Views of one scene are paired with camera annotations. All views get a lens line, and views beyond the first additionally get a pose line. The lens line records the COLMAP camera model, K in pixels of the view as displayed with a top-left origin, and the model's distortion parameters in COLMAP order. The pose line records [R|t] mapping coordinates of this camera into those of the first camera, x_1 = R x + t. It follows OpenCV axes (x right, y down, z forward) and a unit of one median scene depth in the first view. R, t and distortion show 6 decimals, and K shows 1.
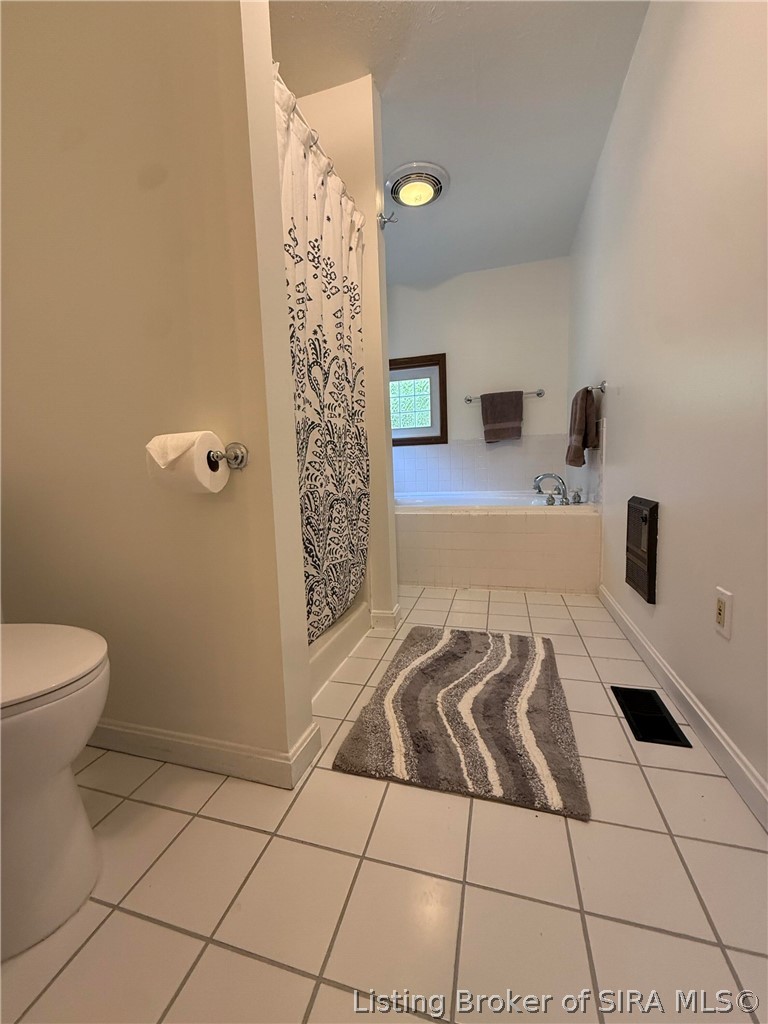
lens RADIAL K [[409.6, 0, 384.0], [0, 409.6, 512.0], [0, 0, 1]] dist [0.000025, 0.000004]
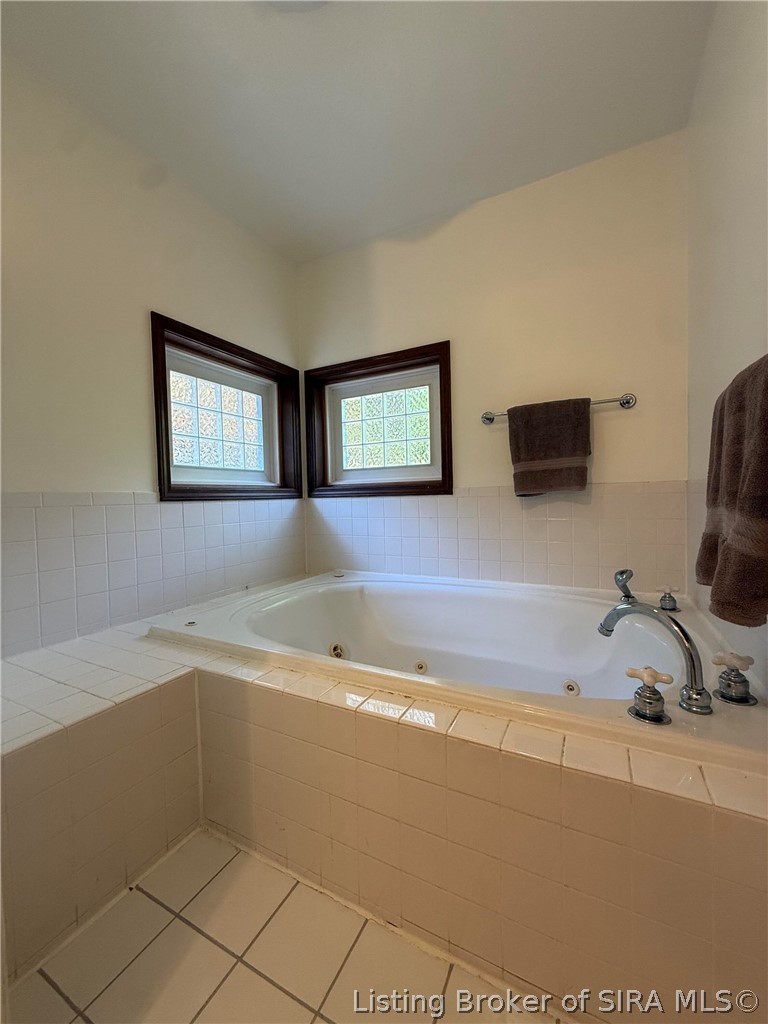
lens RADIAL K [[409.6, 0, 384.0], [0, 409.6, 512.0], [0, 0, 1]] dist [0.000025, 0.000004]
pose [[0.980263, 0.019153, -0.196767, 0.181530], [-0.032659, 0.997310, -0.065624, -0.105758], [0.194980, 0.070755, 0.978252, 0.437178]]
